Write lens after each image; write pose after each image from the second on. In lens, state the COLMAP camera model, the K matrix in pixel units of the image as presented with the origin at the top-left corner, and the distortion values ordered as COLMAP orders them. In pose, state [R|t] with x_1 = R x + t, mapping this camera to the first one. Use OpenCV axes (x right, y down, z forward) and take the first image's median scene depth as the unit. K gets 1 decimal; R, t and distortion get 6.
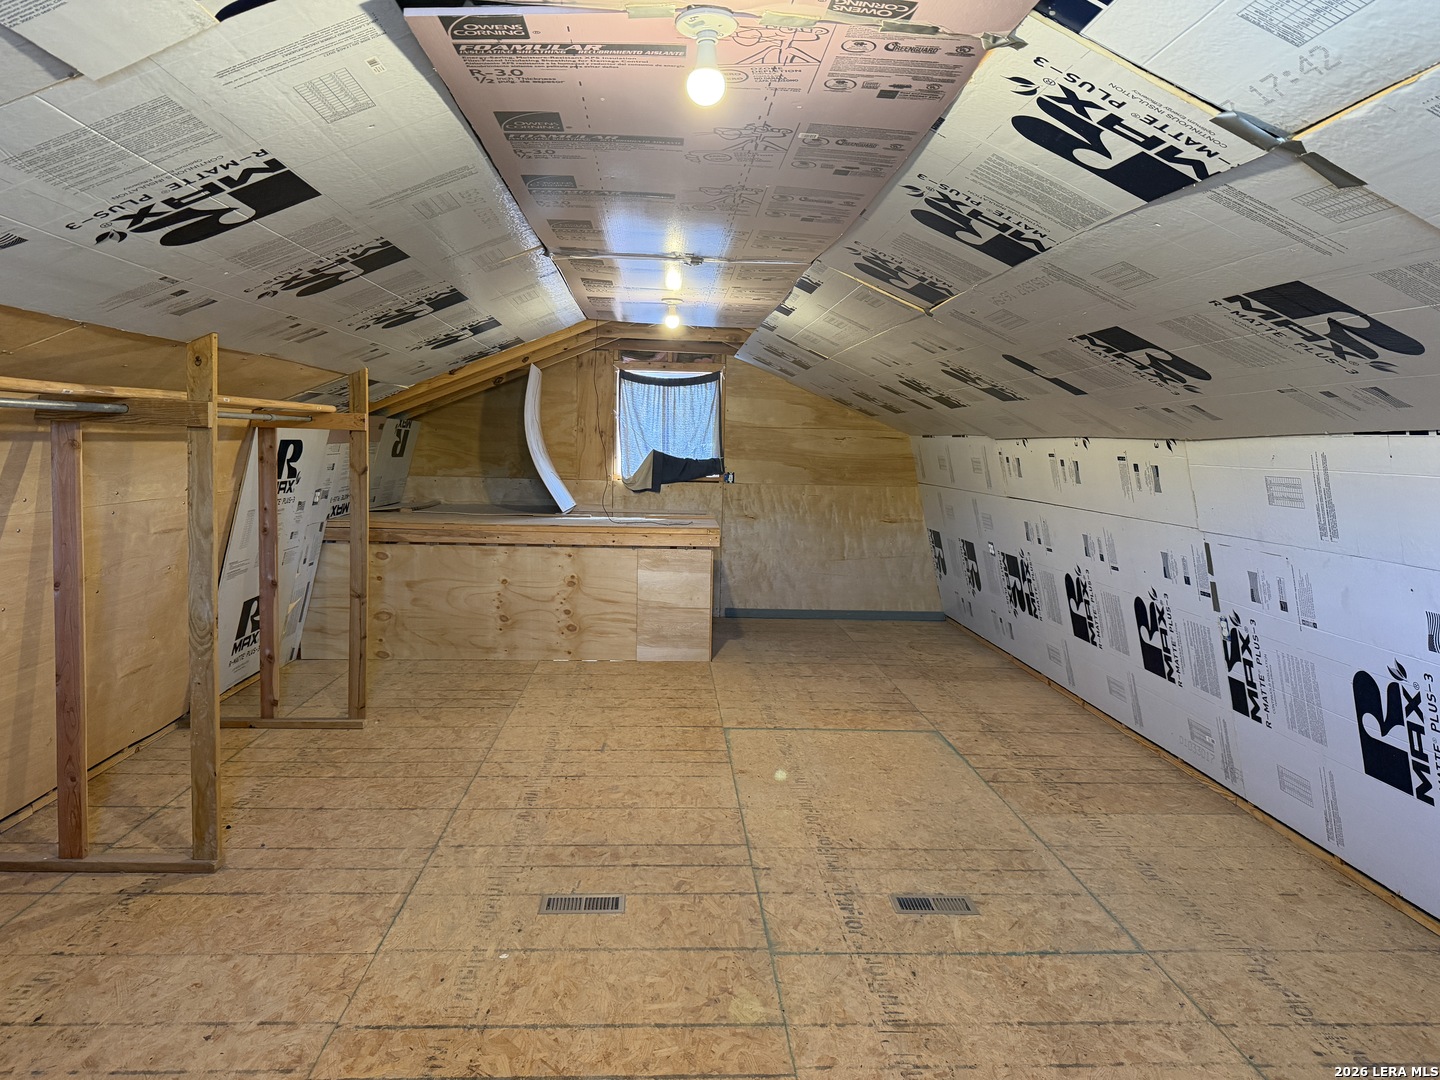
lens RADIAL K [[1016.8, 0, 719.0], [0, 1016.8, 537.3], [0, 0, 1]] dist [0.050674, -0.049888]
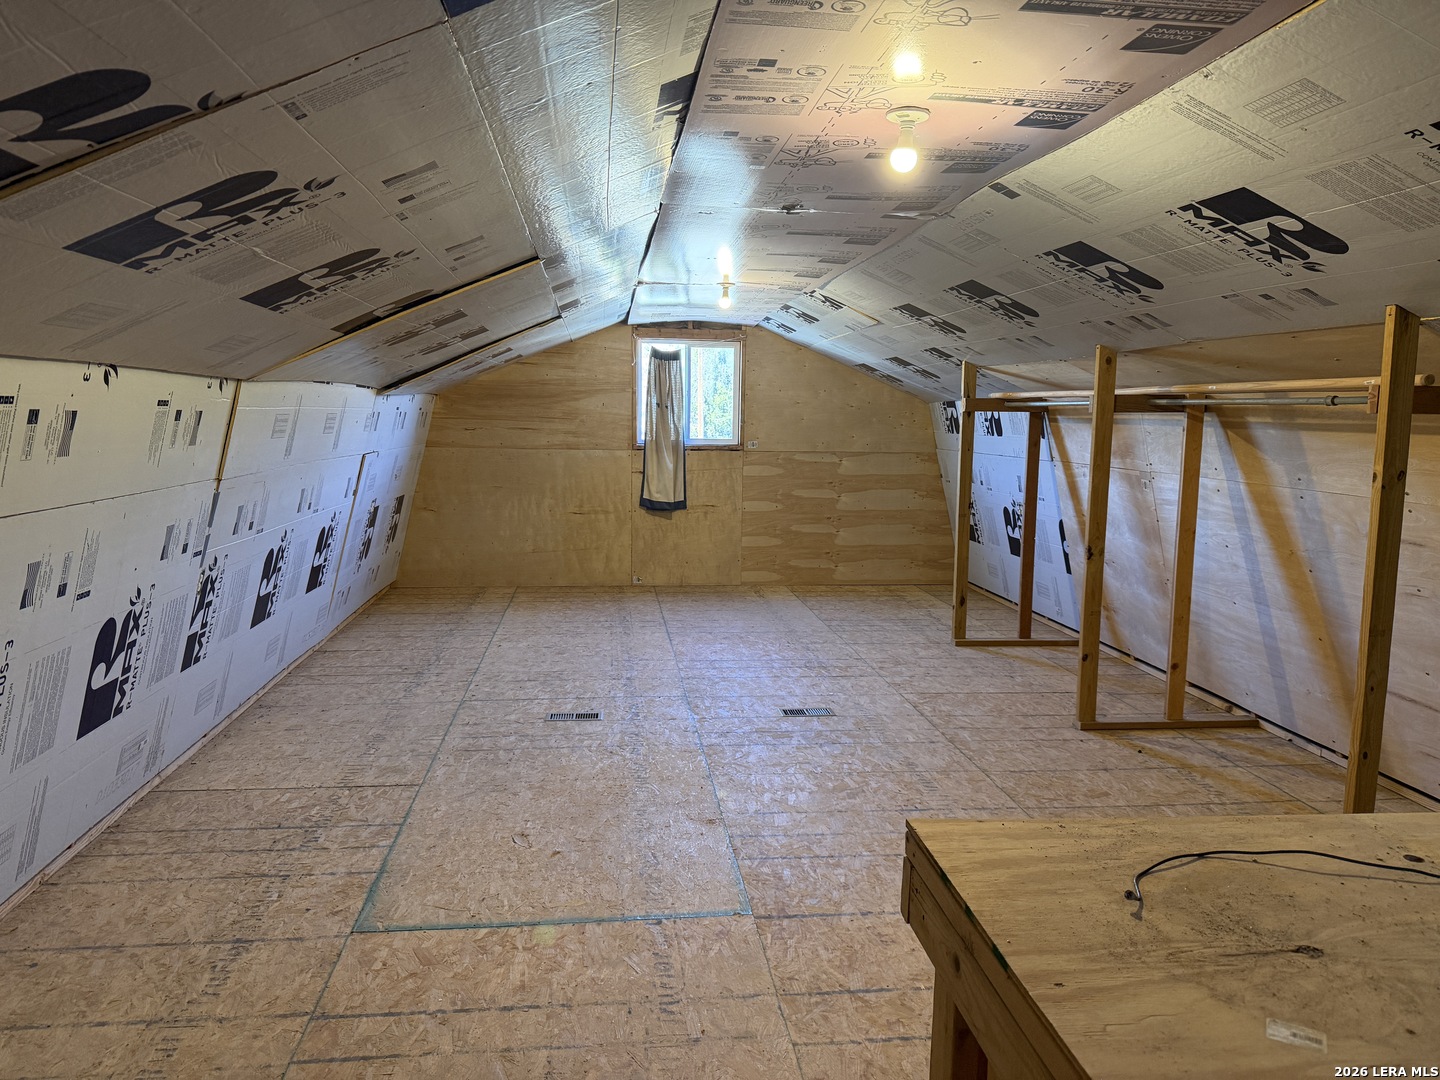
lens RADIAL K [[1016.8, 0, 719.8], [0, 1016.8, 543.5], [0, 0, 1]] dist [0.050674, -0.049888]
pose [[-0.997015, -0.035965, -0.068322, 0.089969], [-0.050094, 0.974676, 0.217936, -0.175598], [0.058754, 0.220708, -0.973569, 1.960465]]
